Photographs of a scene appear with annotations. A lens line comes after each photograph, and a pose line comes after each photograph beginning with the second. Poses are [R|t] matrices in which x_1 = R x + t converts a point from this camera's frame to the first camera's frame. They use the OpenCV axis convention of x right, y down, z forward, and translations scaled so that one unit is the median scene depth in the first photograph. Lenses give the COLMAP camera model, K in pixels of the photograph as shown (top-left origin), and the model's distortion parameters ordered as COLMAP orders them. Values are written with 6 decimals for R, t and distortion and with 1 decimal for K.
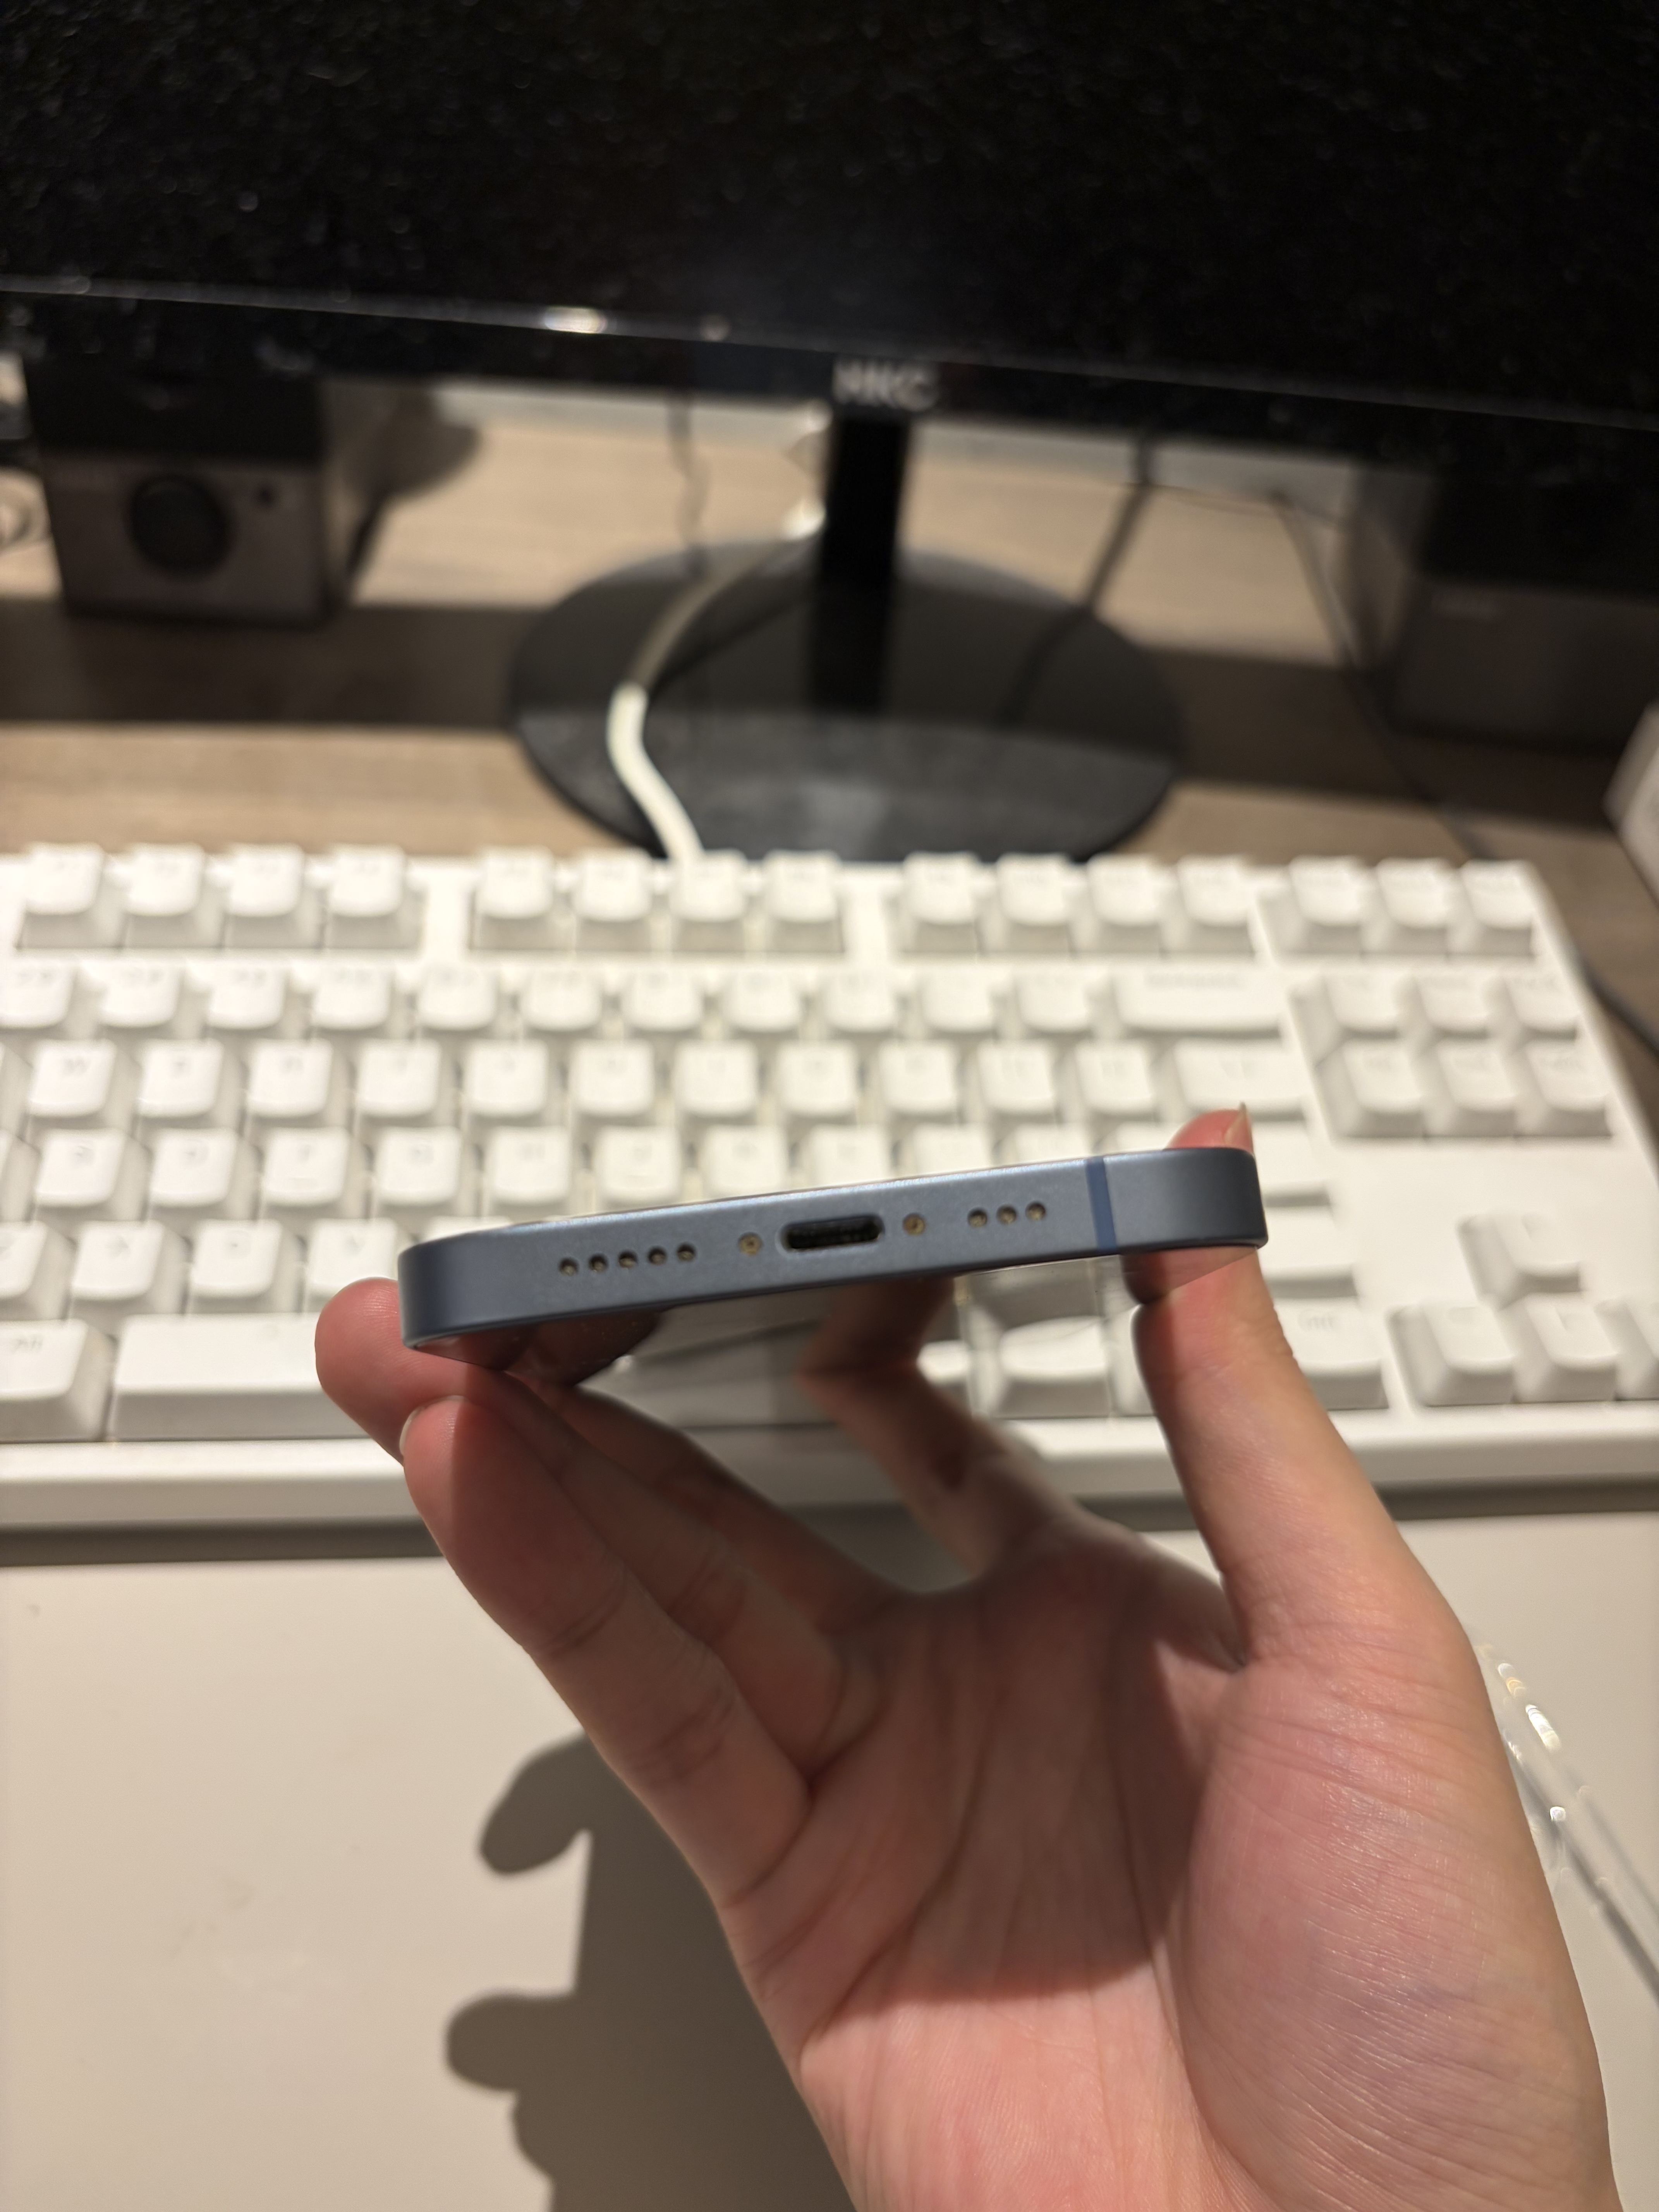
lens RADIAL K [[1717.4, 0, 829.5], [0, 1717.4, 1106.0], [0, 0, 1]] dist [-0.026388, -0.014573]
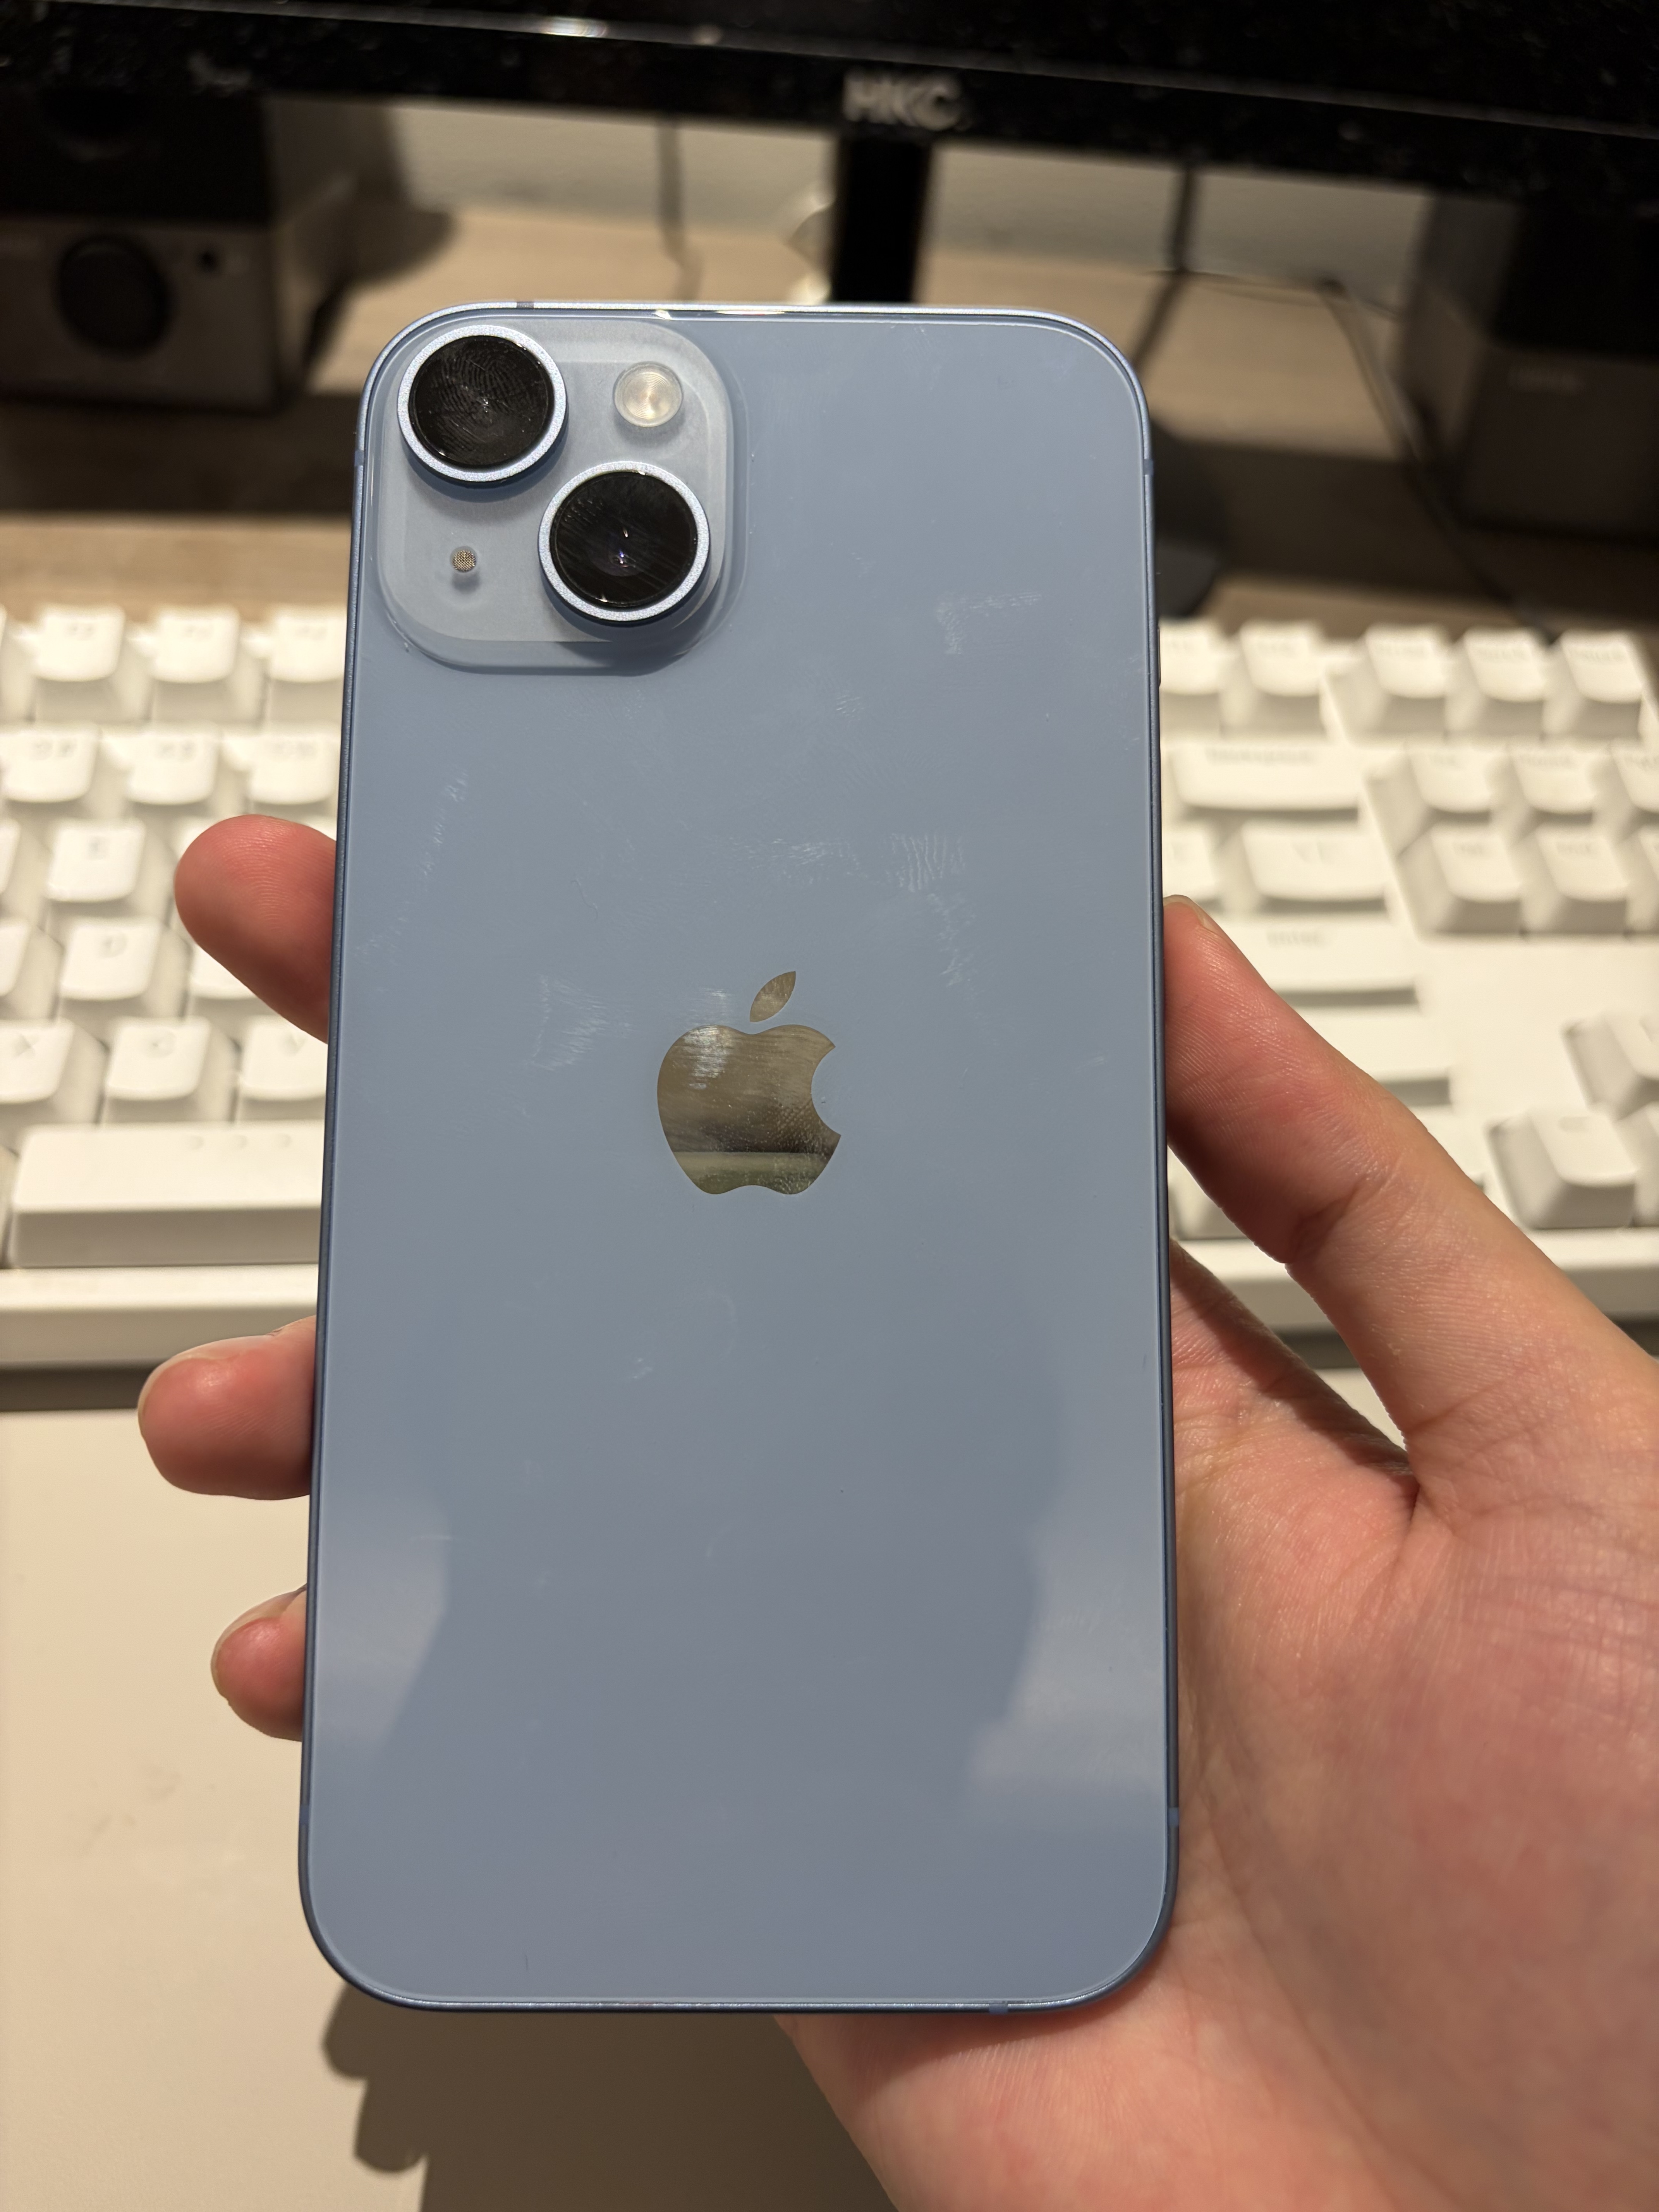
lens RADIAL K [[1717.4, 0, 829.5], [0, 1717.4, 1106.0], [0, 0, 1]] dist [-0.026388, -0.014573]
pose [[0.999986, -0.004641, -0.002720, -0.004623], [0.004780, 0.998556, 0.053505, 0.052237], [0.002467, -0.053517, 0.998564, 0.107094]]
